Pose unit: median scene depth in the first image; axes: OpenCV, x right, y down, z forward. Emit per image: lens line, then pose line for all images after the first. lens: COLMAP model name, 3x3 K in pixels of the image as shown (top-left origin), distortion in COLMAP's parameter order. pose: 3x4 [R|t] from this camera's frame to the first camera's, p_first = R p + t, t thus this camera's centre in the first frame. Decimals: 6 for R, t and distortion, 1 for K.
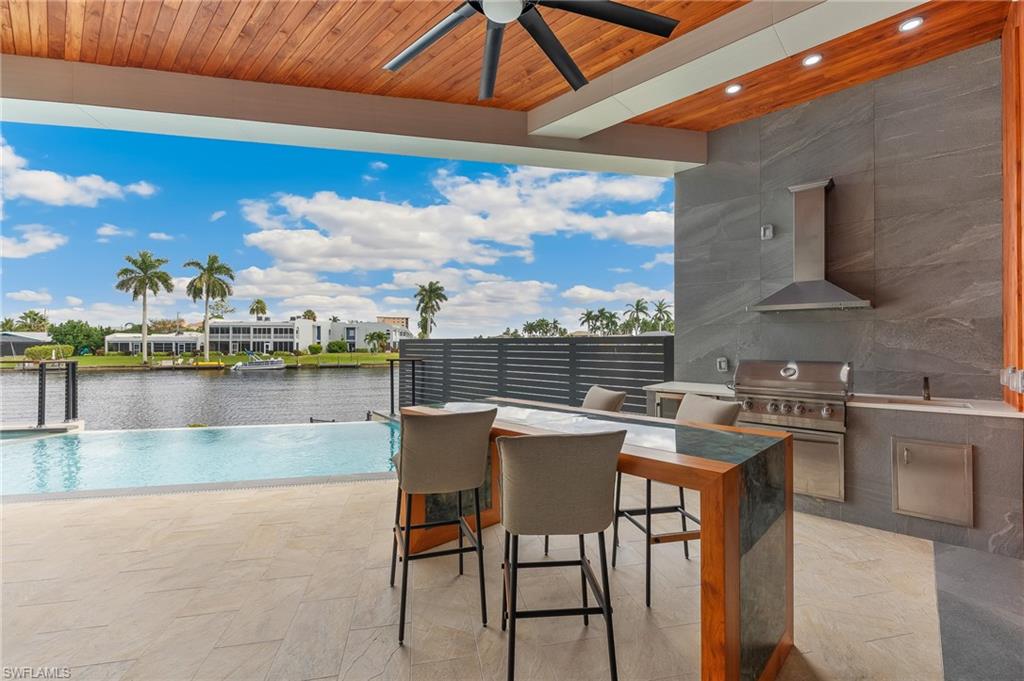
lens RADIAL K [[430.0, 0, 504.0], [0, 430.0, 336.7], [0, 0, 1]] dist [-0.001914, -0.000859]
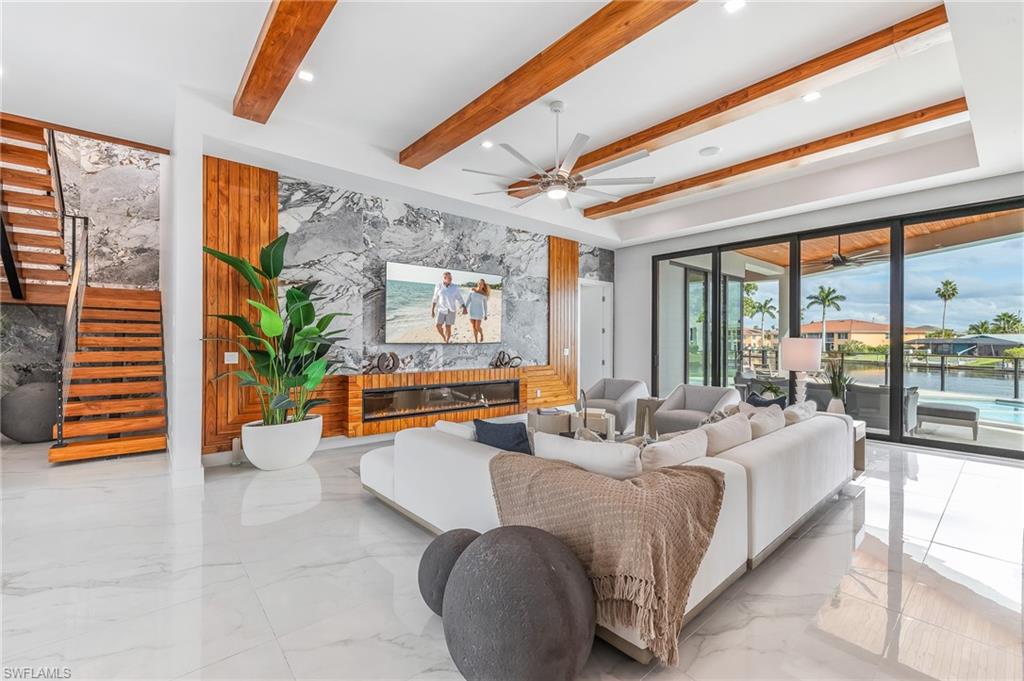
lens RADIAL K [[430.0, 0, 508.8], [0, 430.0, 339.7], [0, 0, 1]] dist [-0.001914, -0.000859]
pose [[-0.114159, -0.003421, -0.993457, 0.046044], [0.006310, 0.999971, -0.004168, -0.001081], [0.993442, -0.006744, -0.114135, -0.066057]]
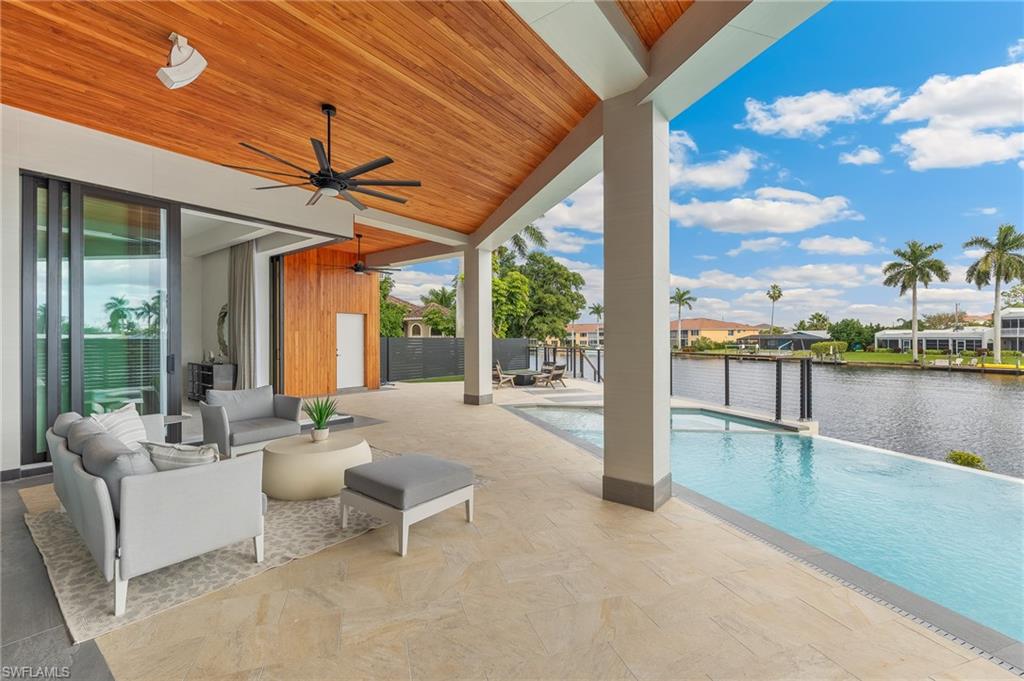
lens RADIAL K [[430.0, 0, 514.7], [0, 430.0, 340.9], [0, 0, 1]] dist [-0.001914, -0.000859]
pose [[0.117393, 0.001863, -0.993084, -0.015173], [0.015079, 0.999880, 0.003658, 0.000728], [0.992971, -0.015404, 0.117350, 0.027530]]
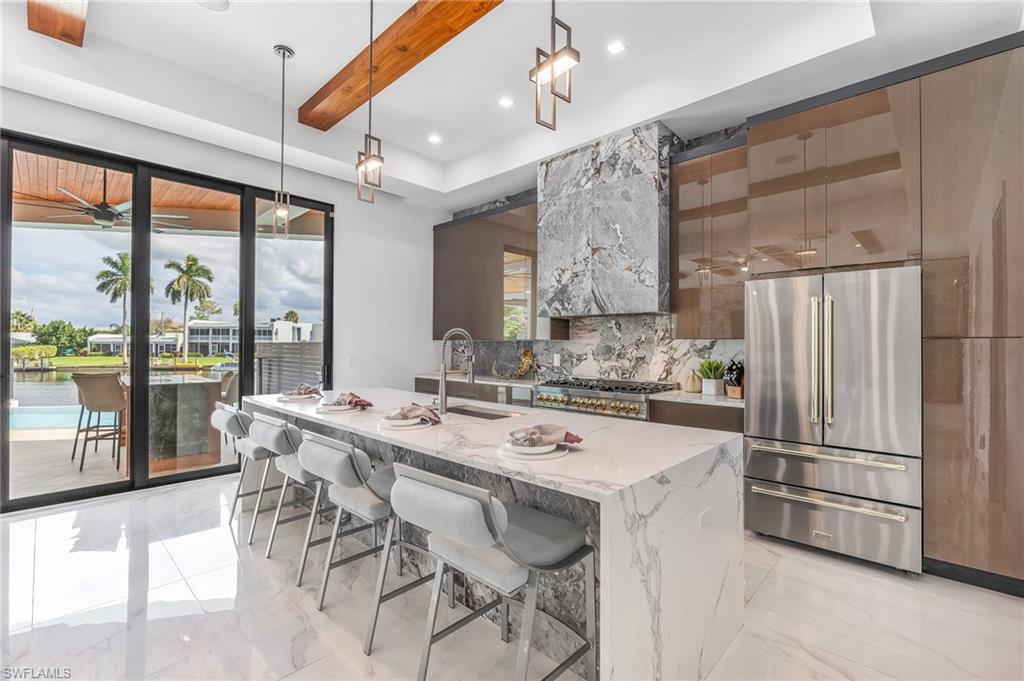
lens RADIAL K [[449.8, 0, 505.6], [0, 449.8, 342.0], [0, 0, 1]] dist [-0.013411, 0.001829]
pose [[0.999950, 0.004538, -0.008896, 0.068453], [-0.004477, 0.999966, 0.006901, -0.001058], [0.008927, -0.006860, 0.999937, -0.044993]]
